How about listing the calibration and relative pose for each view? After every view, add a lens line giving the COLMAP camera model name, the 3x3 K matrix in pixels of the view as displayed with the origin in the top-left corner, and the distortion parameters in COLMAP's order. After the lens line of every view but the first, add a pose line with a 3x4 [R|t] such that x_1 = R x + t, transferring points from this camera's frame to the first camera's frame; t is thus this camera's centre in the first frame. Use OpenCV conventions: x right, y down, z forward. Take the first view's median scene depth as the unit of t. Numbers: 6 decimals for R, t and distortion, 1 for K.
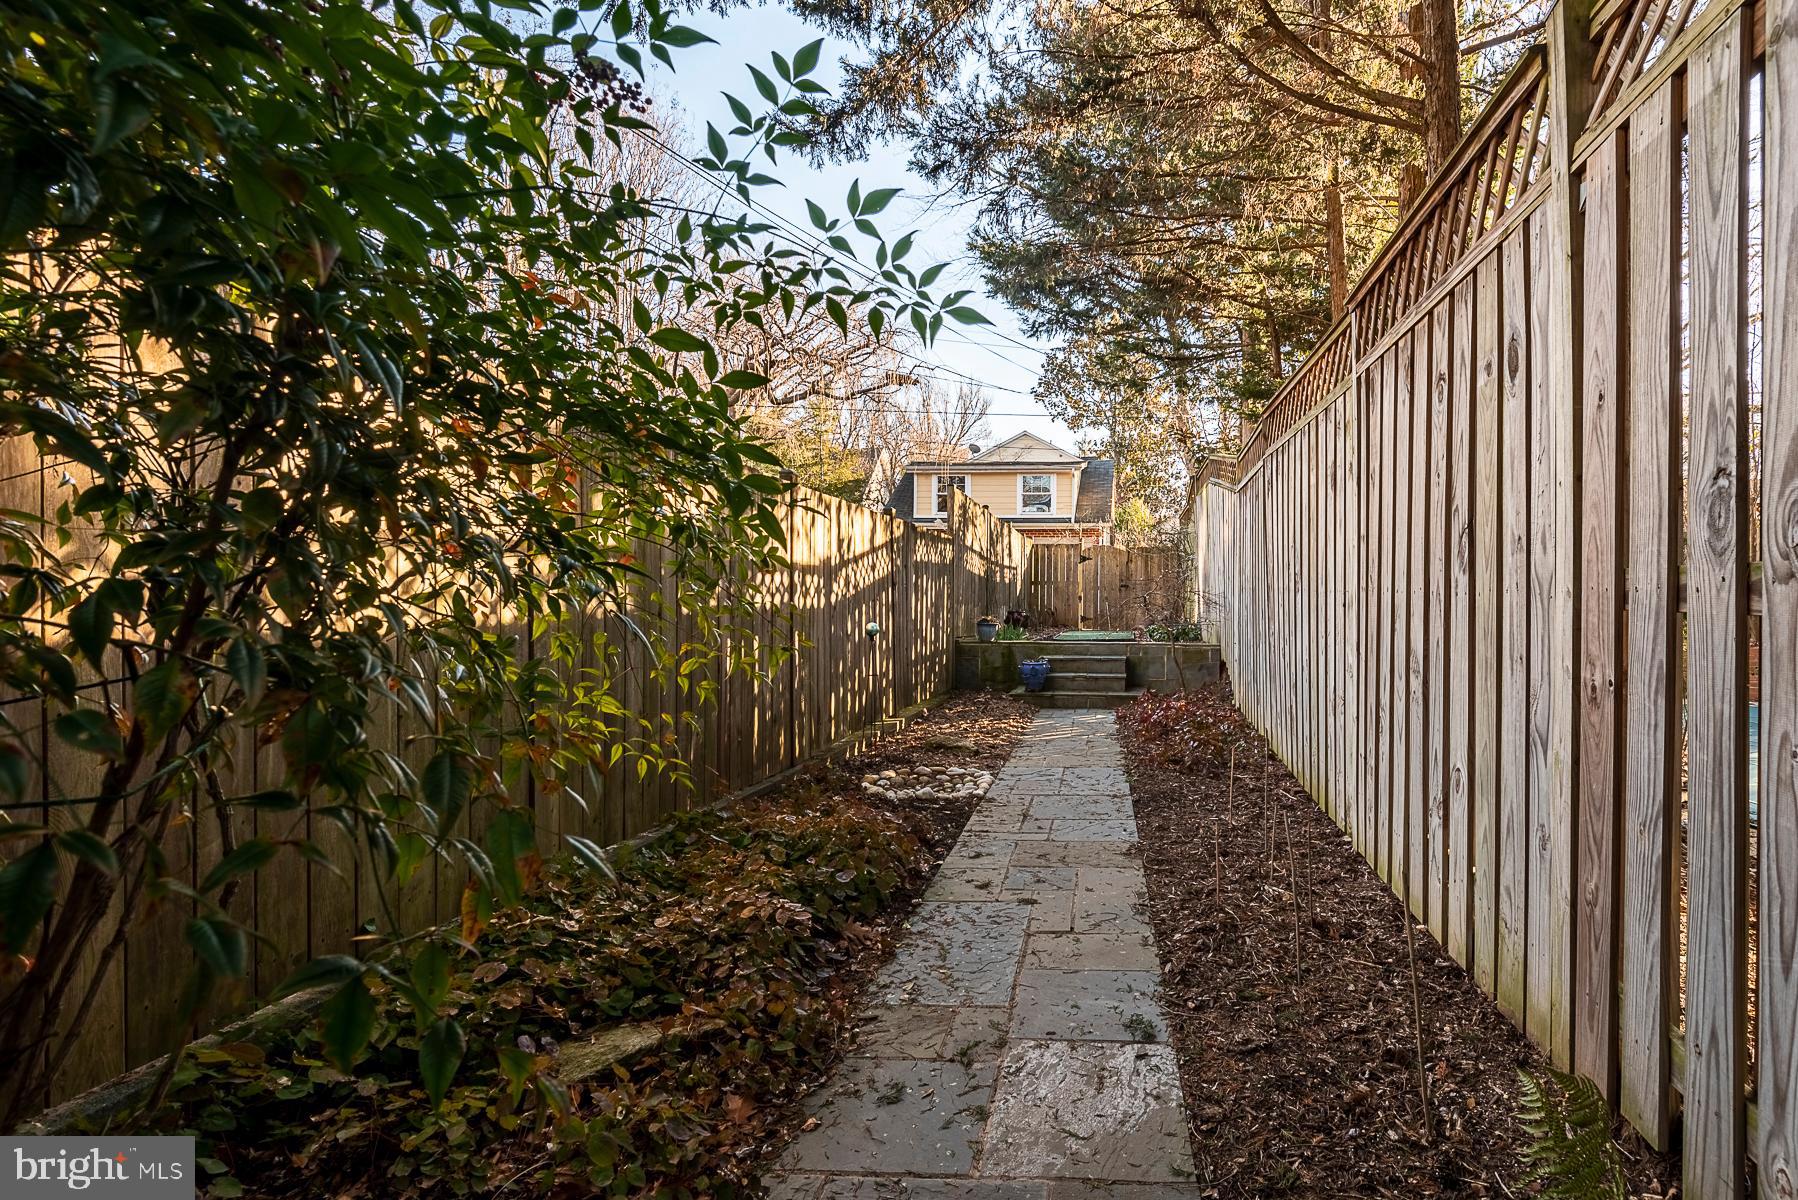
lens RADIAL K [[817.0, 0, 898.4], [0, 817.0, 606.6], [0, 0, 1]] dist [0.002070, 0.000367]
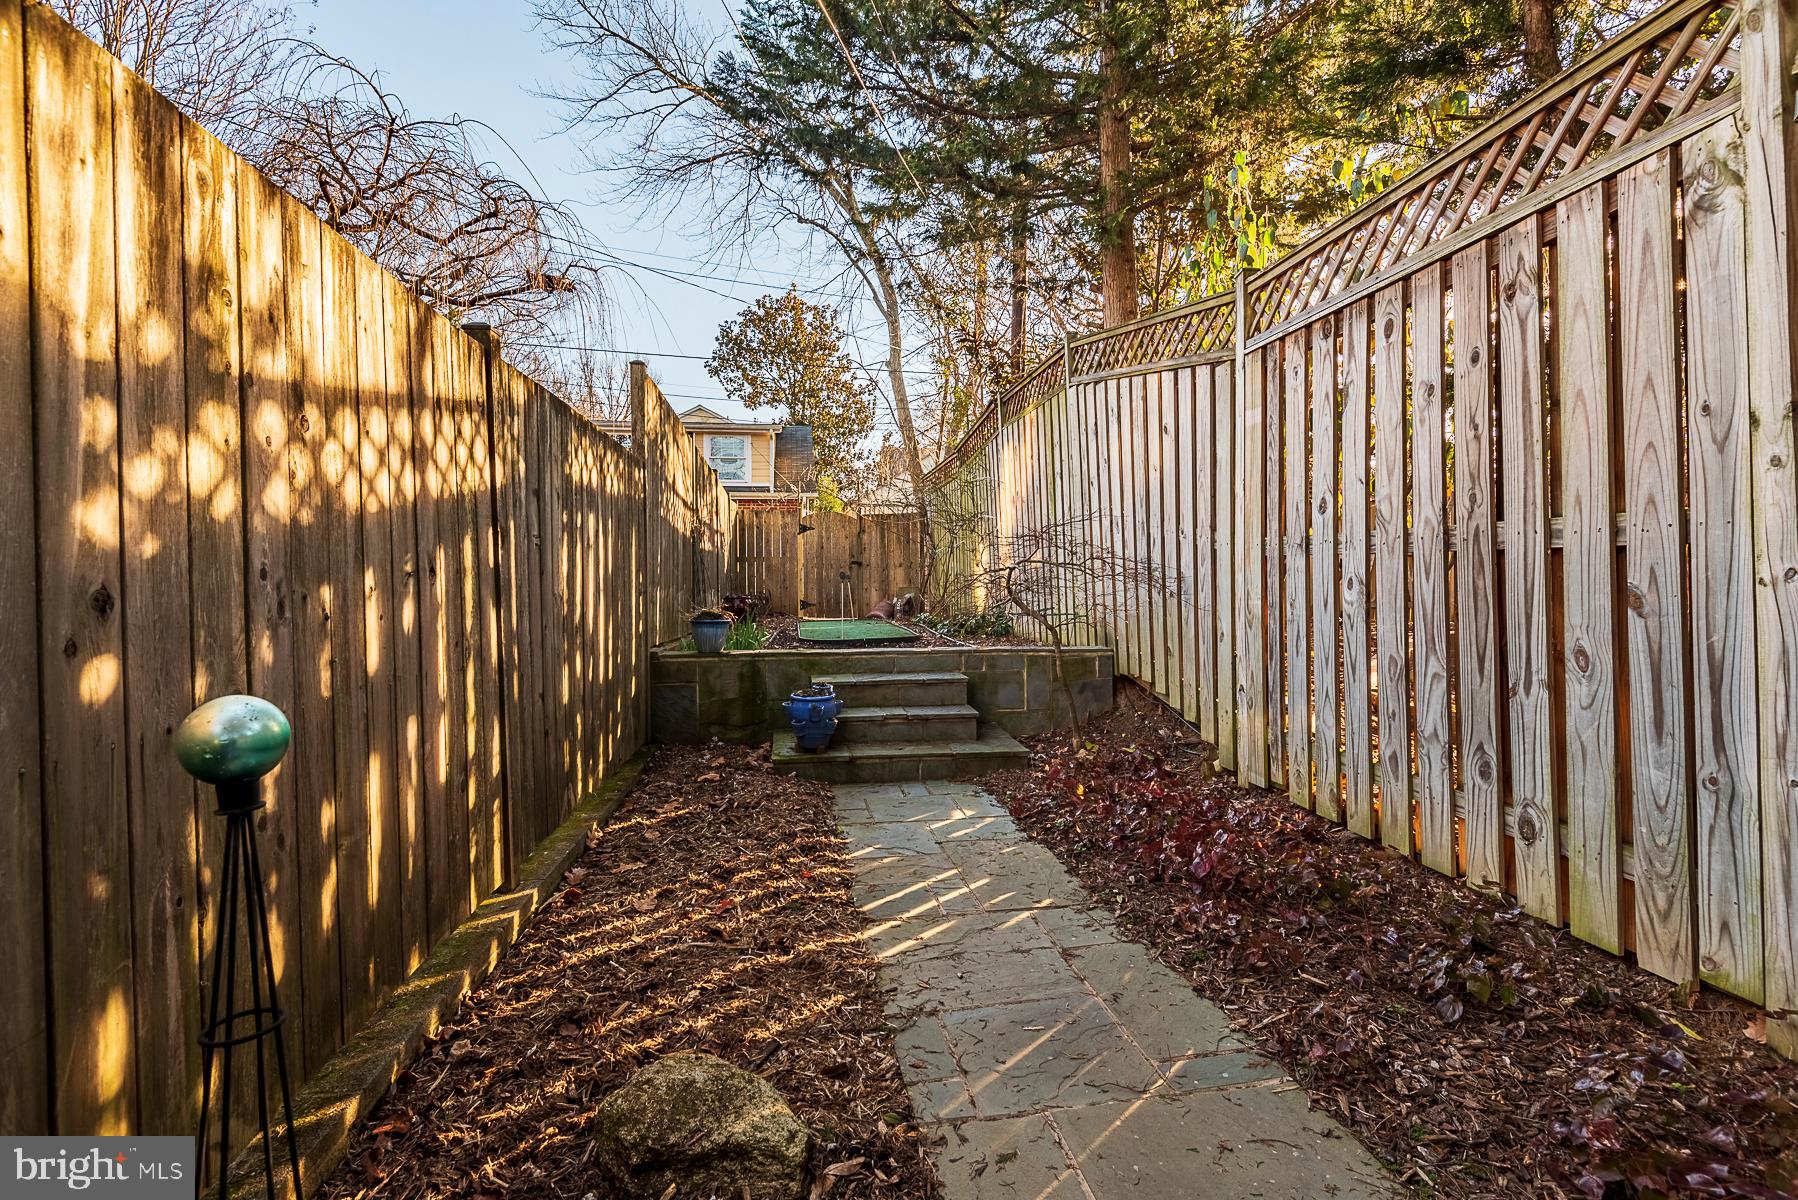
lens RADIAL K [[817.0, 0, 847.2], [0, 817.0, 592.0], [0, 0, 1]] dist [0.002070, 0.000367]
pose [[0.943152, -0.007839, 0.332270, 0.008344], [0.008491, 0.999964, -0.000510, 0.002700], [-0.332254, 0.003303, 0.943184, 0.267626]]
